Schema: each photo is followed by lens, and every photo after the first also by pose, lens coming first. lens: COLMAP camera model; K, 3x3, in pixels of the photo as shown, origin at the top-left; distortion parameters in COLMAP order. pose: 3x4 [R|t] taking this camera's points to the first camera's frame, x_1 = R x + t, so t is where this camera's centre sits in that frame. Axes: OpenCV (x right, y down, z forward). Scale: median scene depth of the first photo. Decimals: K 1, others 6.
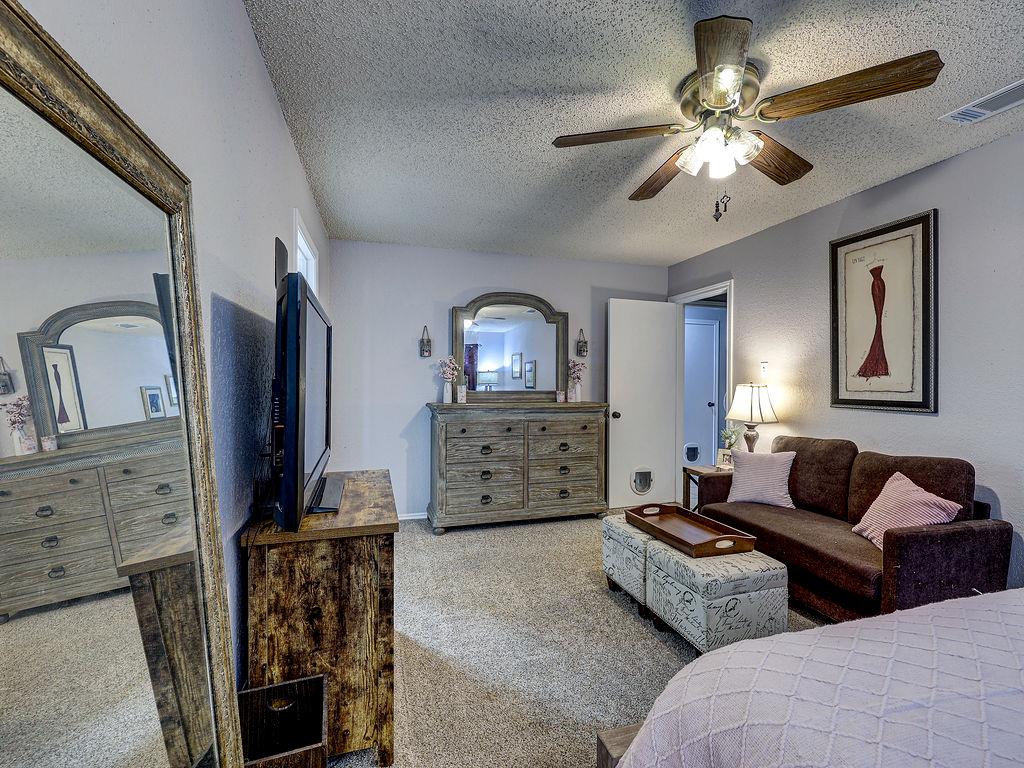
lens RADIAL K [[460.6, 0, 513.7], [0, 460.6, 380.4], [0, 0, 1]] dist [-0.004632, 0.001803]
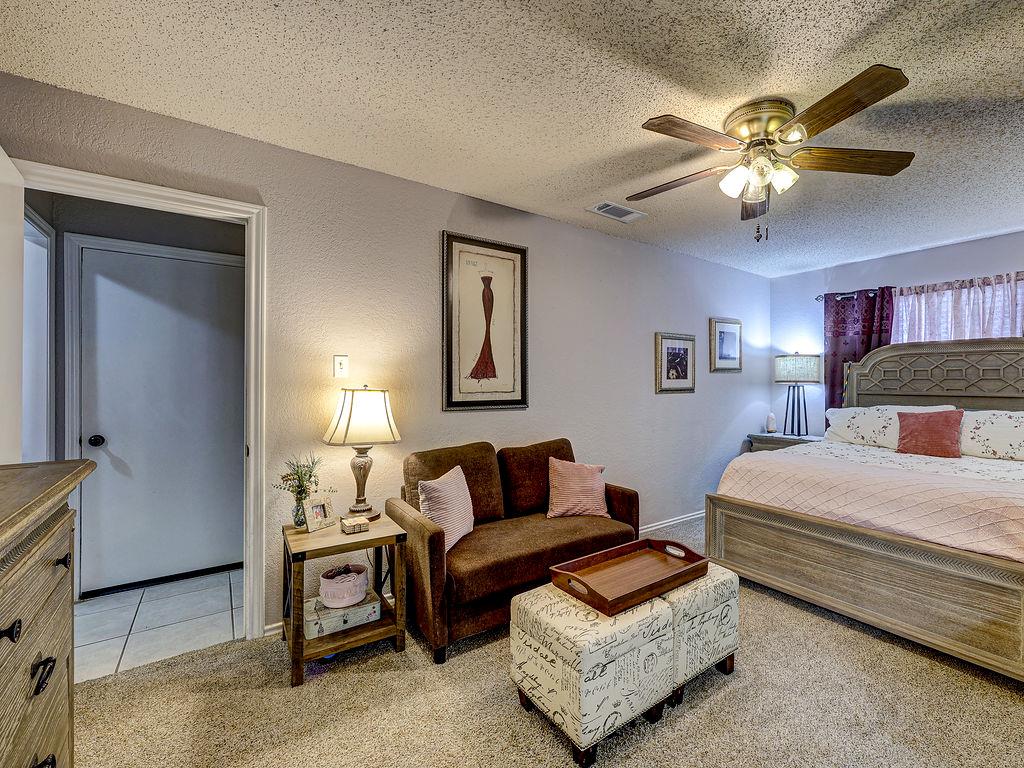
lens RADIAL K [[460.6, 0, 573.7], [0, 460.6, 382.4], [0, 0, 1]] dist [-0.004632, 0.001803]
pose [[-0.359846, -0.006518, 0.932989, -0.287740], [-0.002362, 0.999979, 0.006075, -0.006412], [-0.933009, -0.000018, -0.359854, 1.197945]]
